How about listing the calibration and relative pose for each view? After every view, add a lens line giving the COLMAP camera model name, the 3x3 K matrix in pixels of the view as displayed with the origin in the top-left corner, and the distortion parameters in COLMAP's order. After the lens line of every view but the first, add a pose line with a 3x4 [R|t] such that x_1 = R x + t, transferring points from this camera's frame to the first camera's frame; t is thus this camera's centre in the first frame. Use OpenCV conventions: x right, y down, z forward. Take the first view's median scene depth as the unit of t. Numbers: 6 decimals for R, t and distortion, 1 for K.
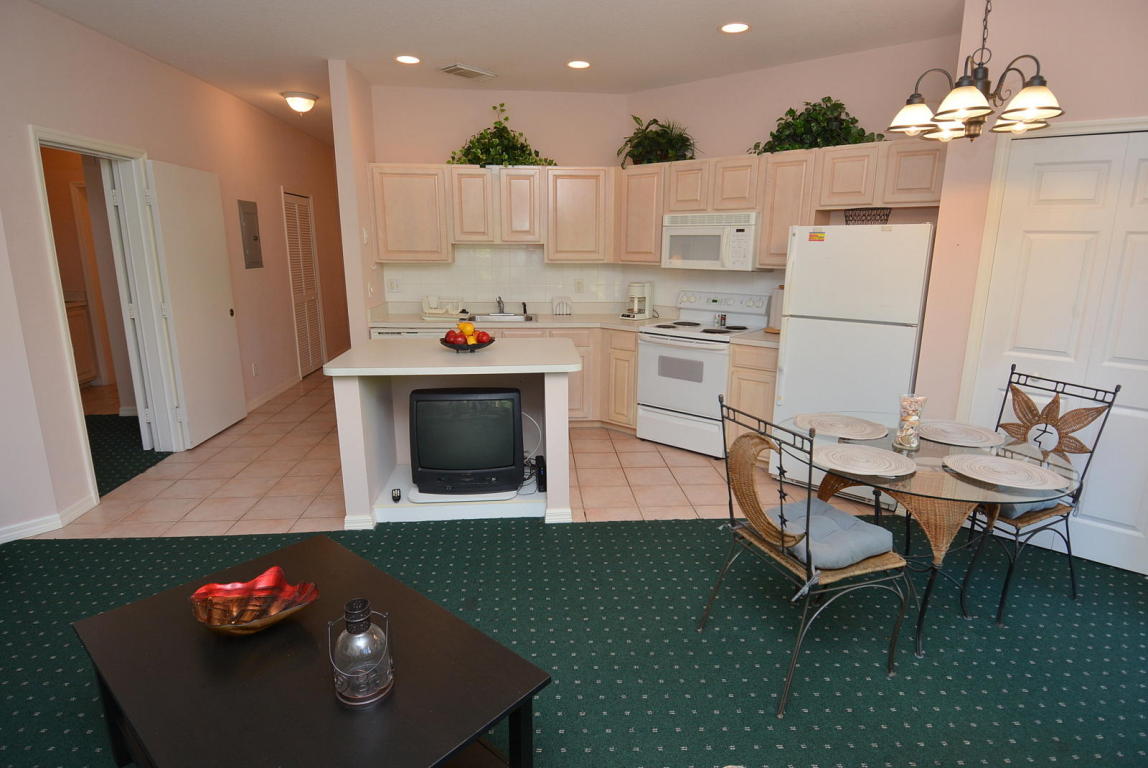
lens RADIAL K [[614.9, 0, 577.2], [0, 614.9, 385.3], [0, 0, 1]] dist [0.053740, -0.056413]
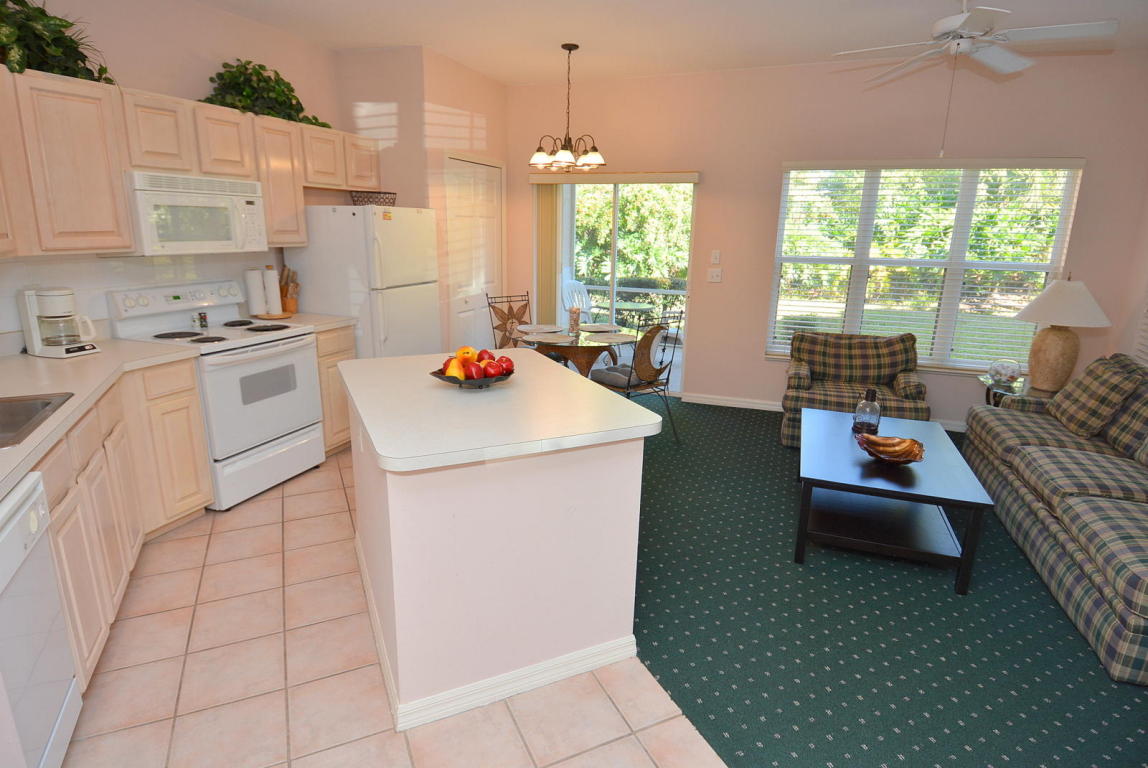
lens RADIAL K [[614.9, 0, 577.2], [0, 614.9, 385.3], [0, 0, 1]] dist [0.053740, -0.056413]
pose [[-0.358722, -0.248335, 0.899805, -0.647429], [0.187764, 0.925062, 0.330161, -0.202034], [-0.914365, 0.287386, -0.285211, 0.842676]]
